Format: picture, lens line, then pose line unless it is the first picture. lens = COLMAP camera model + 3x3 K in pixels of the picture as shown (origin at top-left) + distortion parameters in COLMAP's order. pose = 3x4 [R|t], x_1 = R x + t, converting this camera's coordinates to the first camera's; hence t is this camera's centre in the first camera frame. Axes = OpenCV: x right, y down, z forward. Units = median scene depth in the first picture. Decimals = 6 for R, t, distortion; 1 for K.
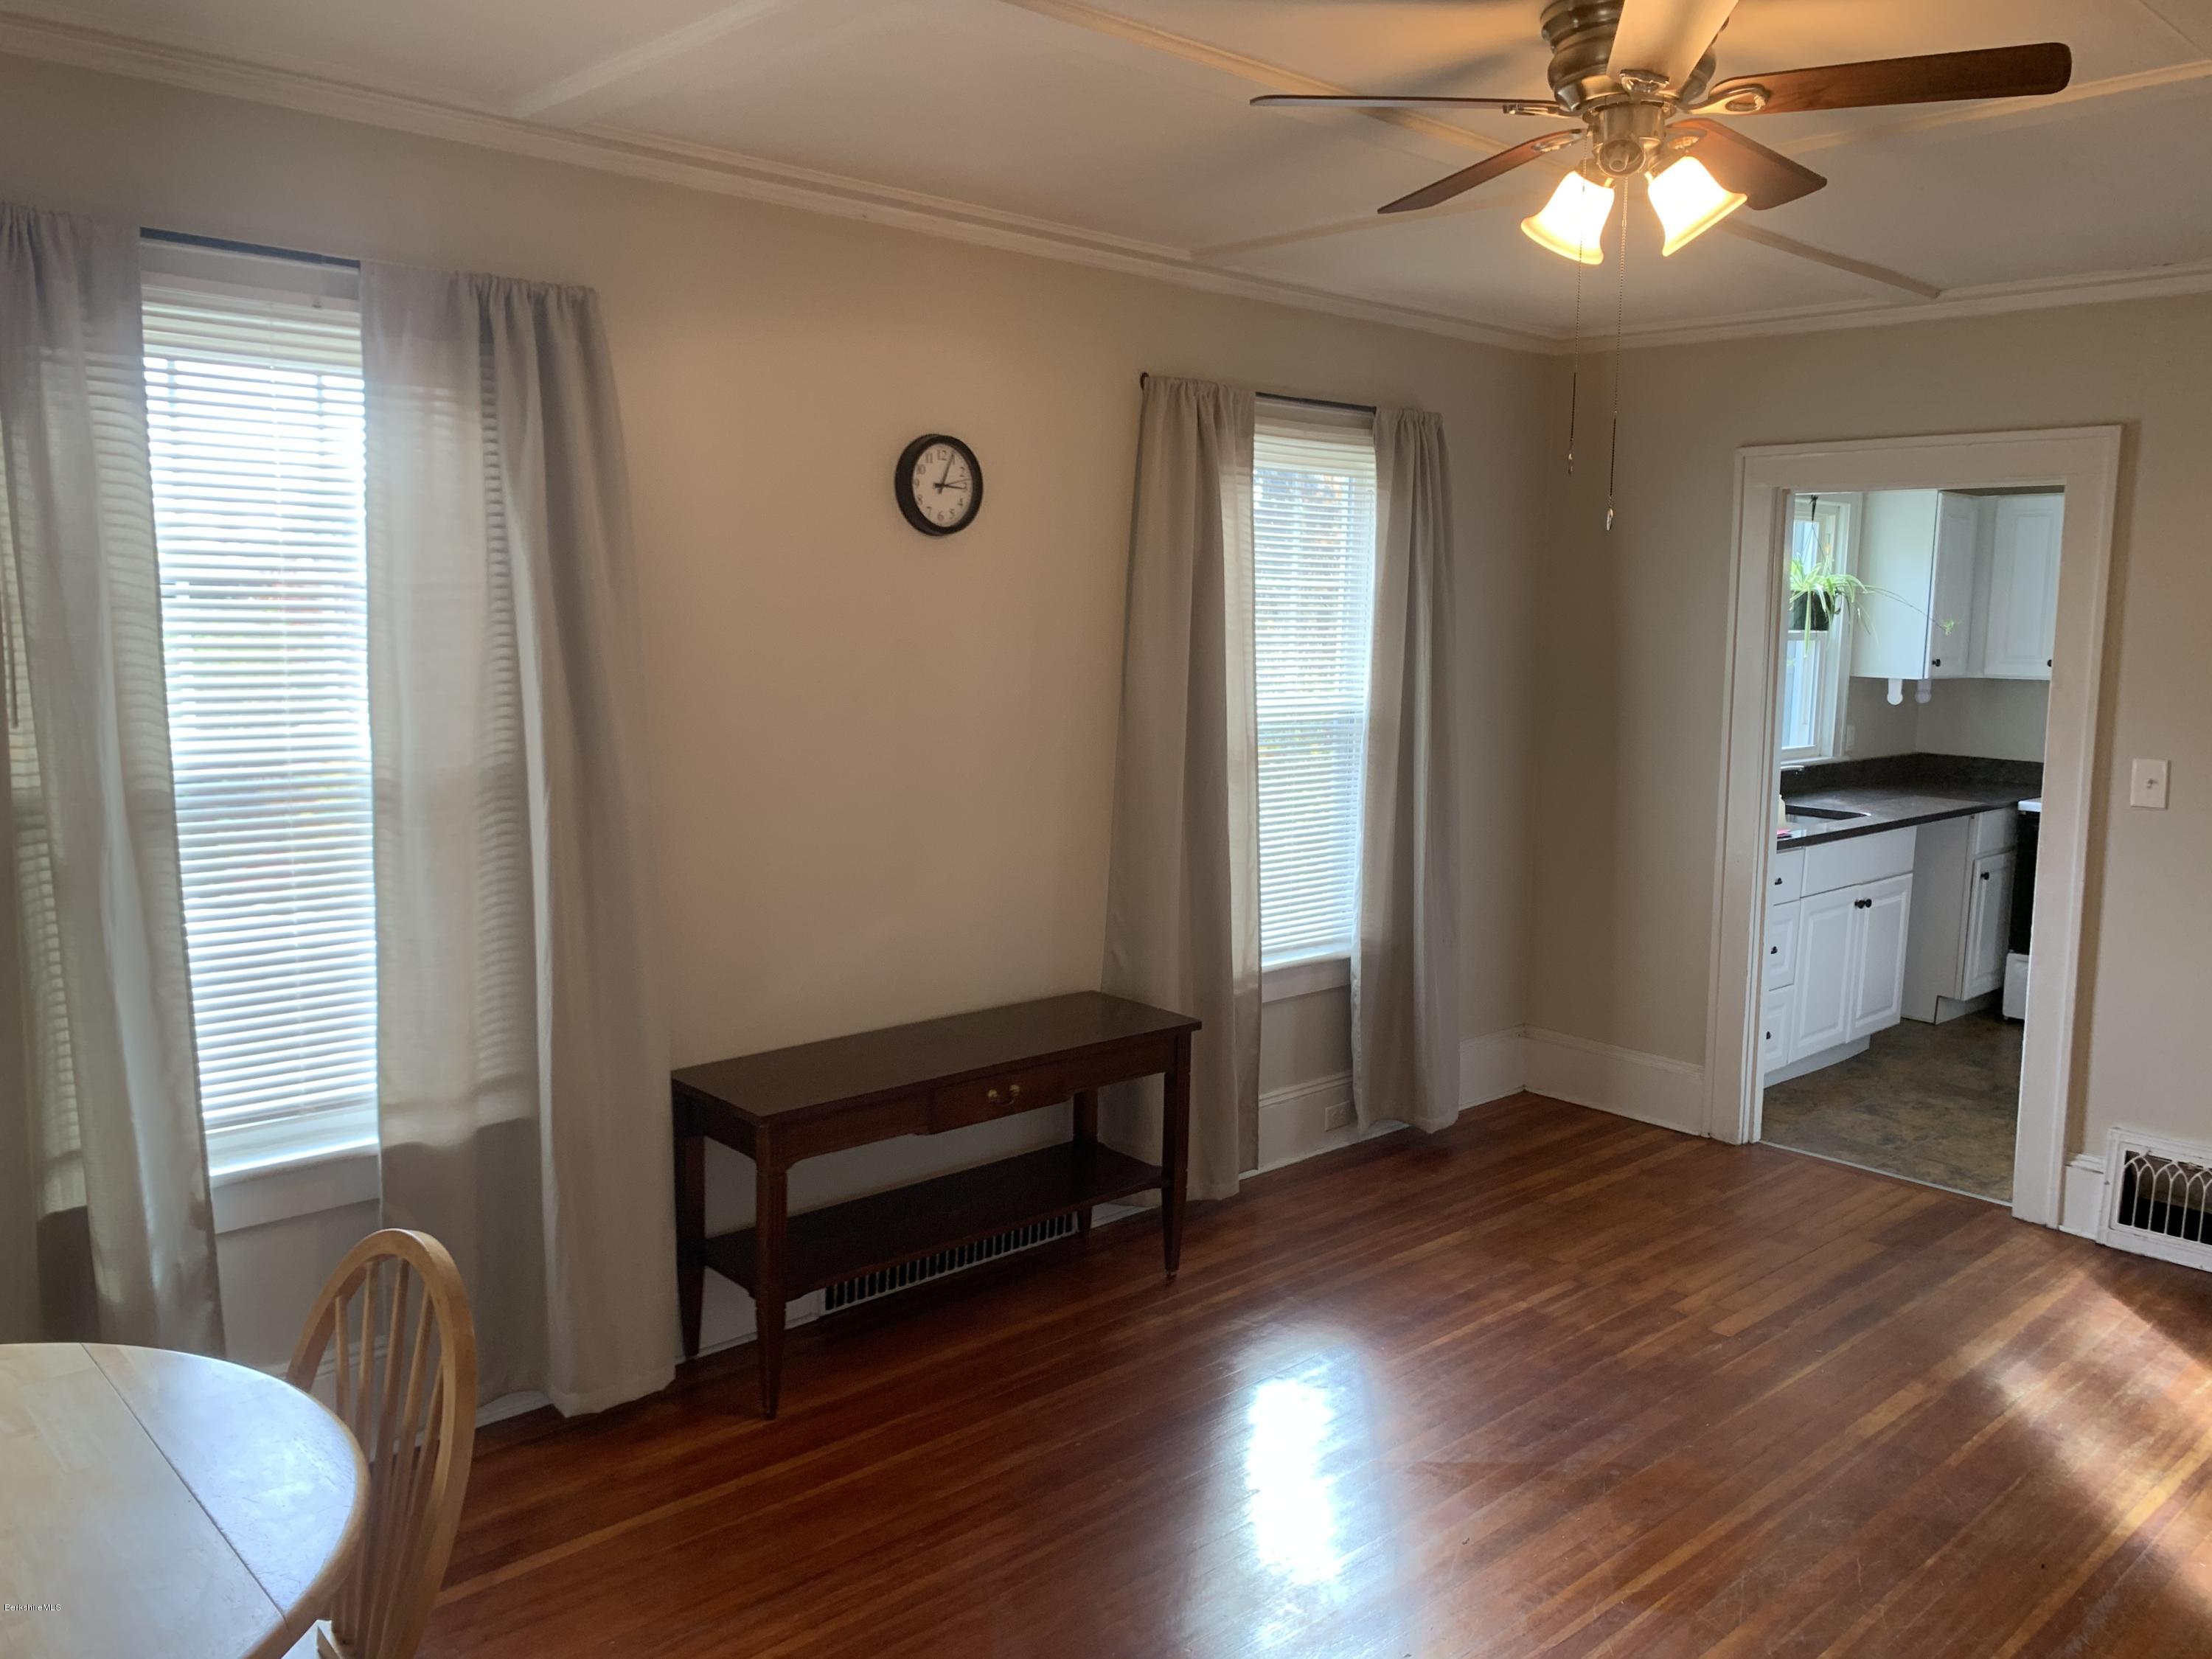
lens RADIAL K [[1693.2, 0, 1083.0], [0, 1693.2, 840.0], [0, 0, 1]] dist [0.019415, -0.024534]
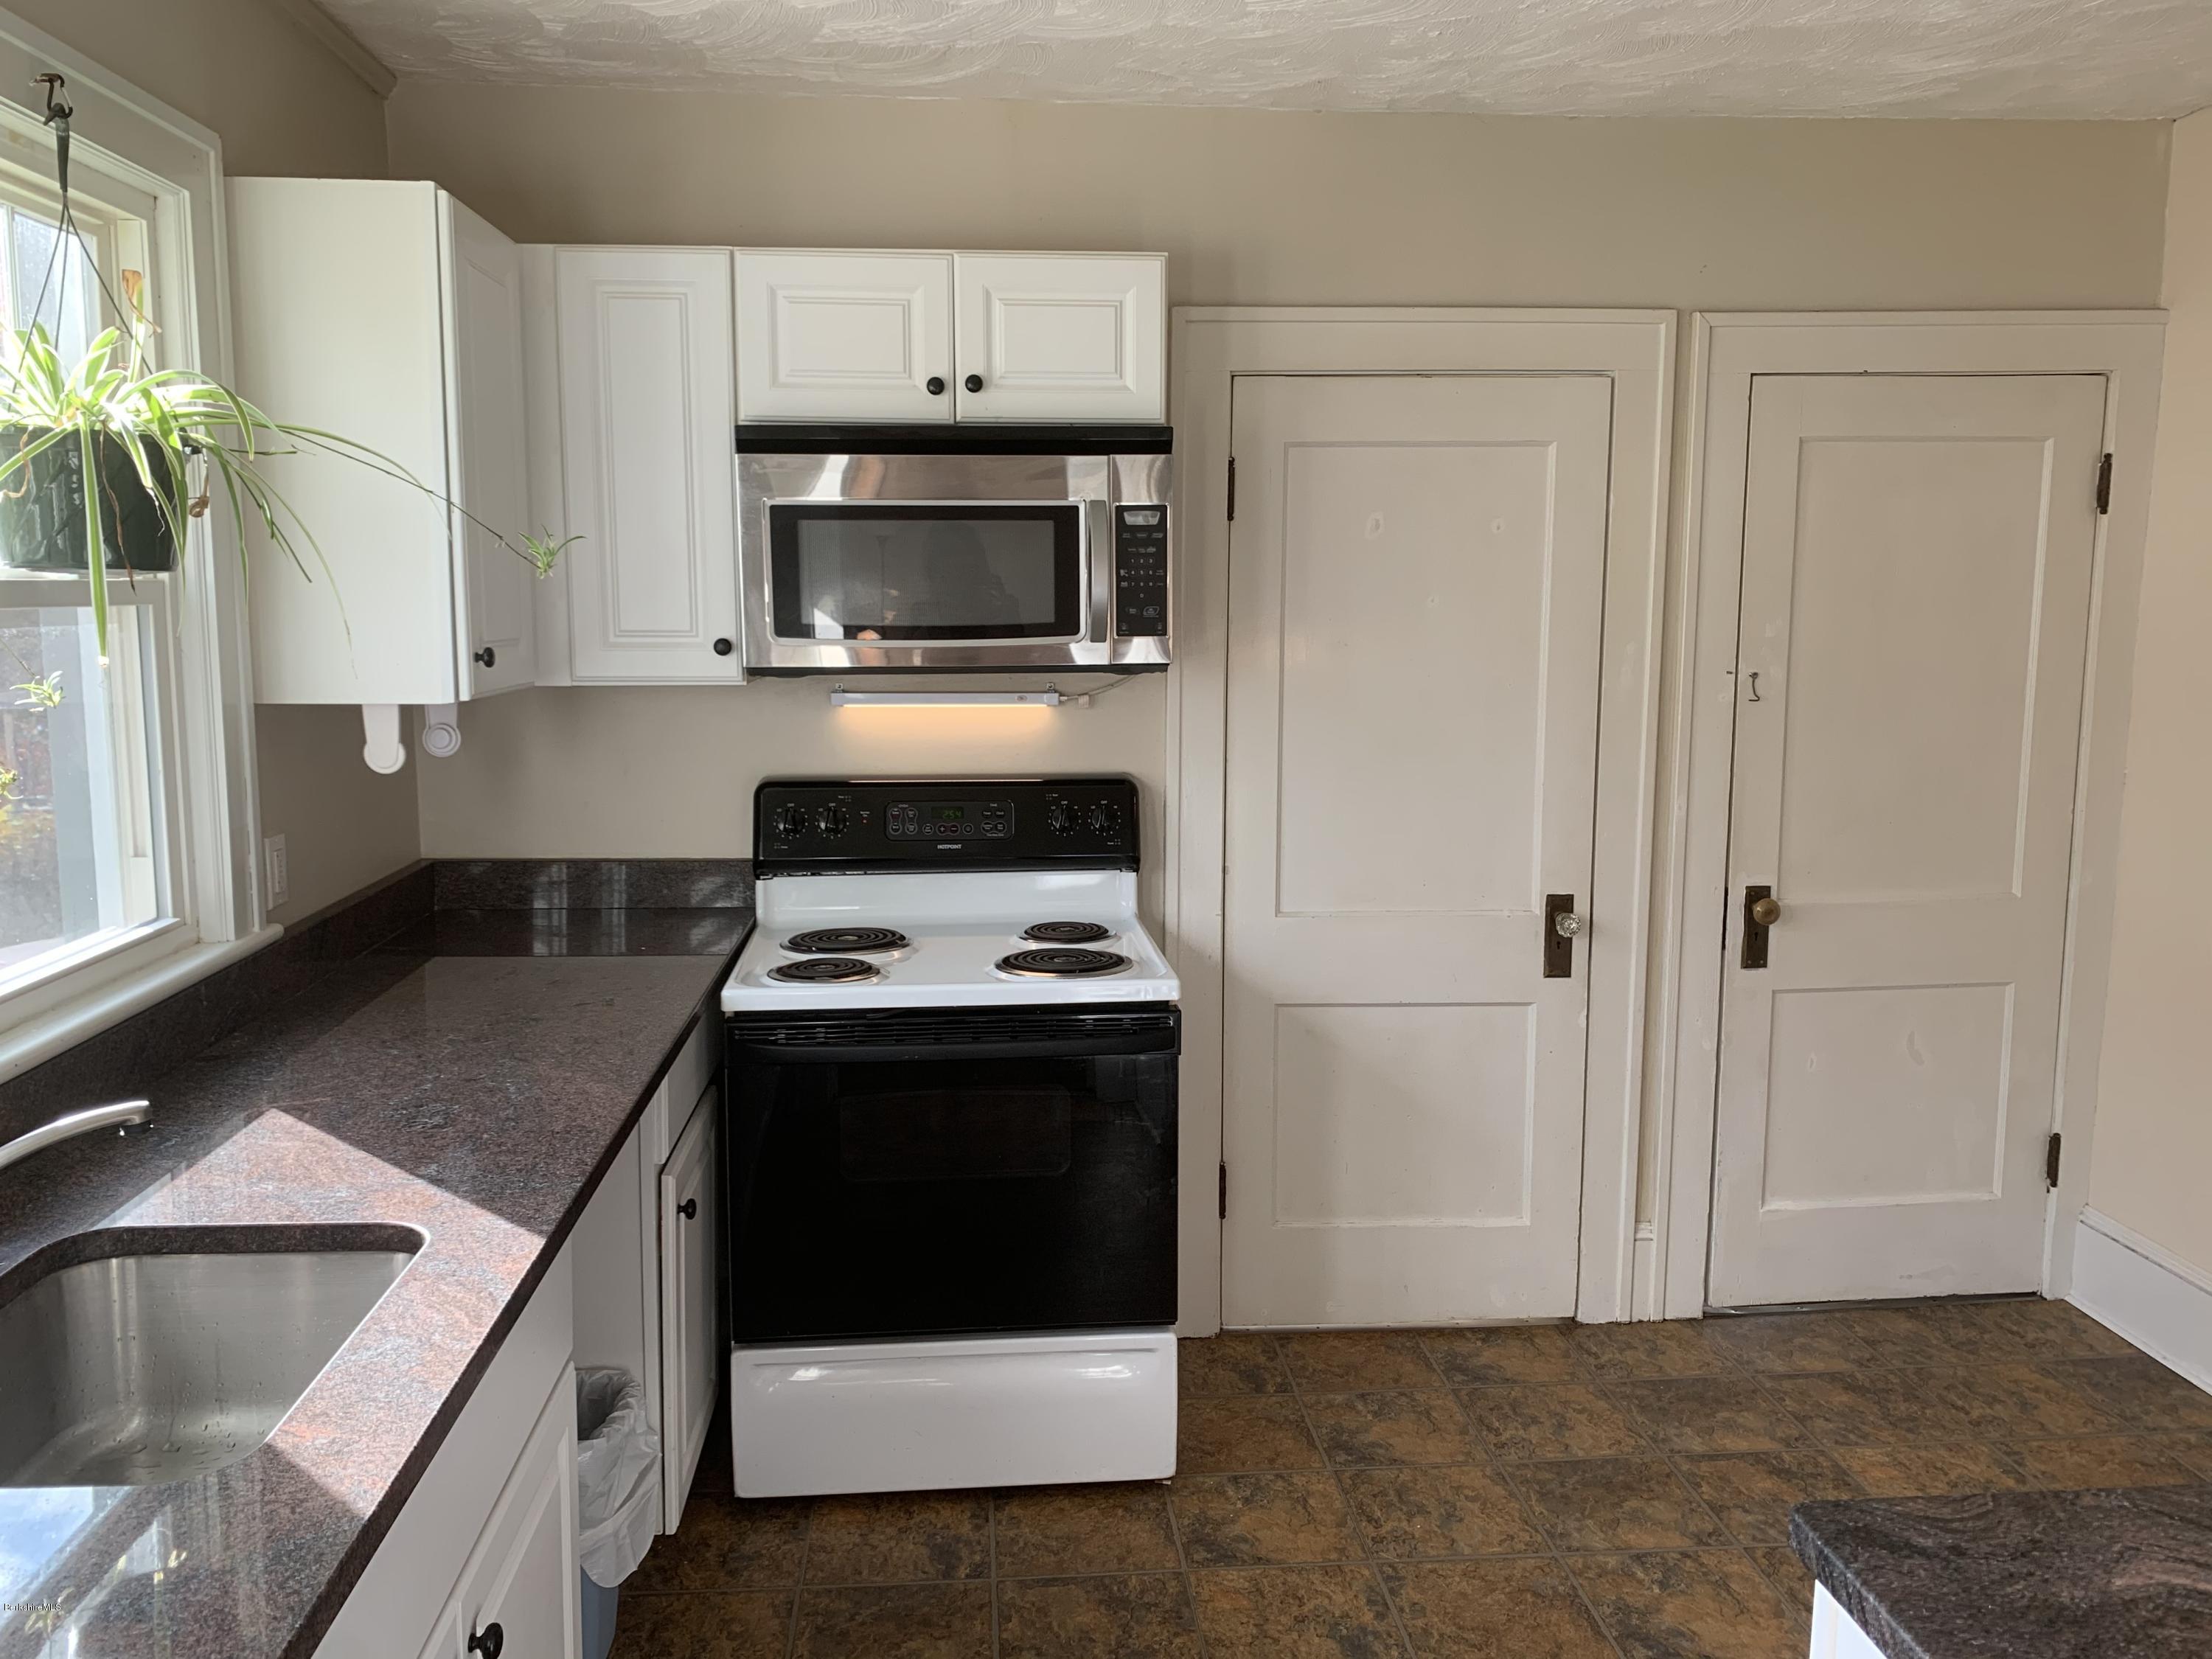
lens RADIAL K [[1693.2, 0, 1078.8], [0, 1693.2, 776.0], [0, 0, 1]] dist [0.019415, -0.024534]
pose [[0.617422, -0.103345, 0.779814, 0.291711], [0.117482, 0.992329, 0.038492, -0.077931], [-0.777810, 0.067848, 0.624827, 0.672122]]
